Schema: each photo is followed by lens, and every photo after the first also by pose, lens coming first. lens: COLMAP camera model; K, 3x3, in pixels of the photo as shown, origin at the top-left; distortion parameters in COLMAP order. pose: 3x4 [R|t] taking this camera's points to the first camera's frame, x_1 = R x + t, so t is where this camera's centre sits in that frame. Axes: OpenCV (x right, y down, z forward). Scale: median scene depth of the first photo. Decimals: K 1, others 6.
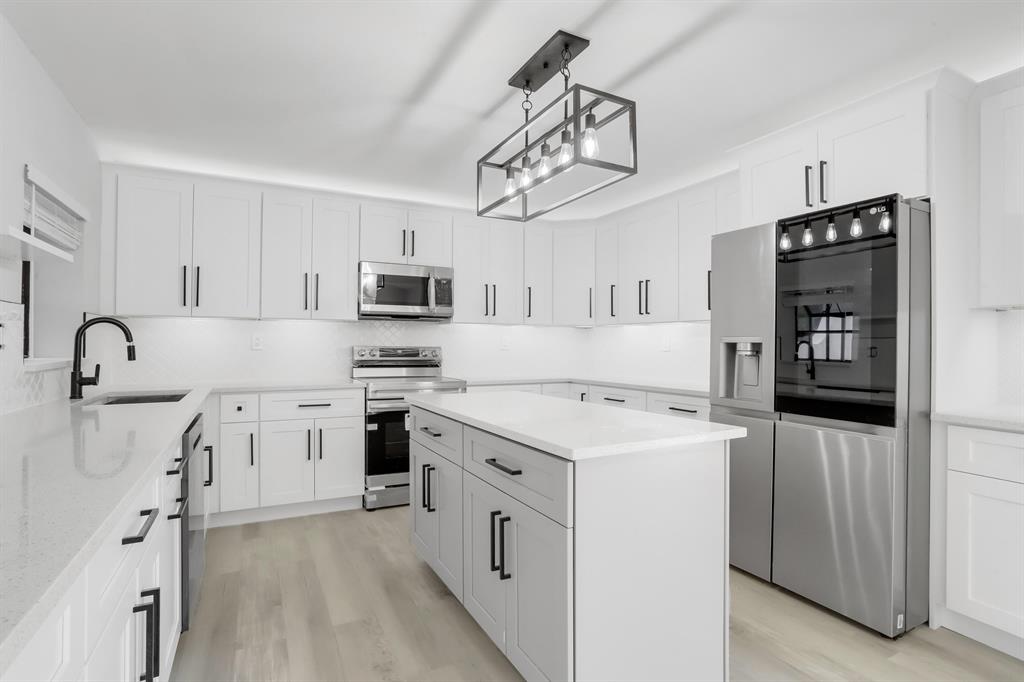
lens RADIAL K [[502.8, 0, 515.2], [0, 502.8, 340.4], [0, 0, 1]] dist [-0.050763, 0.028838]
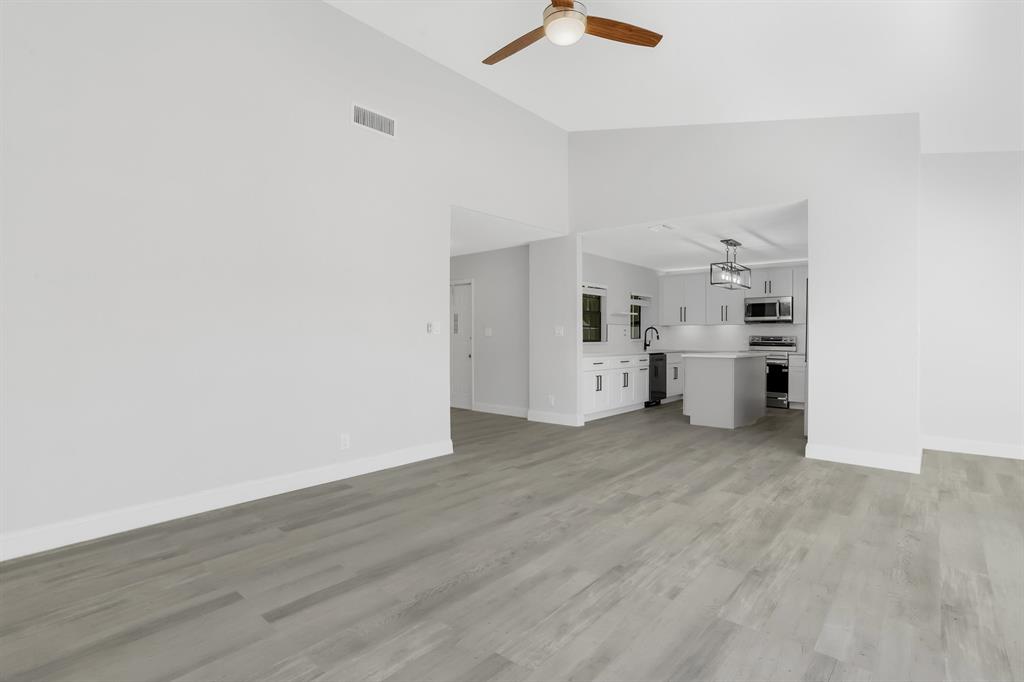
lens RADIAL K [[502.8, 0, 515.2], [0, 502.8, 340.4], [0, 0, 1]] dist [-0.050763, 0.028838]
pose [[0.361395, 0.004742, -0.932401, 1.378932], [0.005969, 0.999955, 0.007399, 0.010202], [0.932394, -0.008239, 0.361351, -0.767168]]
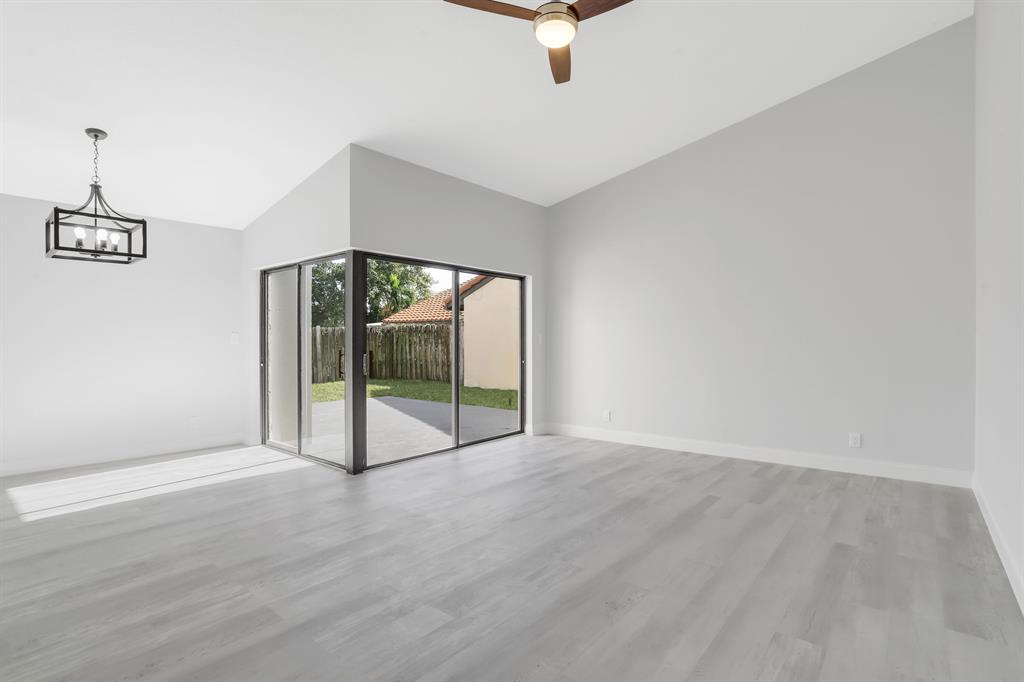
lens RADIAL K [[502.8, 0, 515.2], [0, 502.8, 340.4], [0, 0, 1]] dist [-0.050763, 0.028838]
pose [[-0.383837, -0.006370, 0.923379, 0.062986], [-0.005893, 0.999973, 0.004448, -0.001259], [-0.923382, -0.003734, -0.383864, -0.094843]]
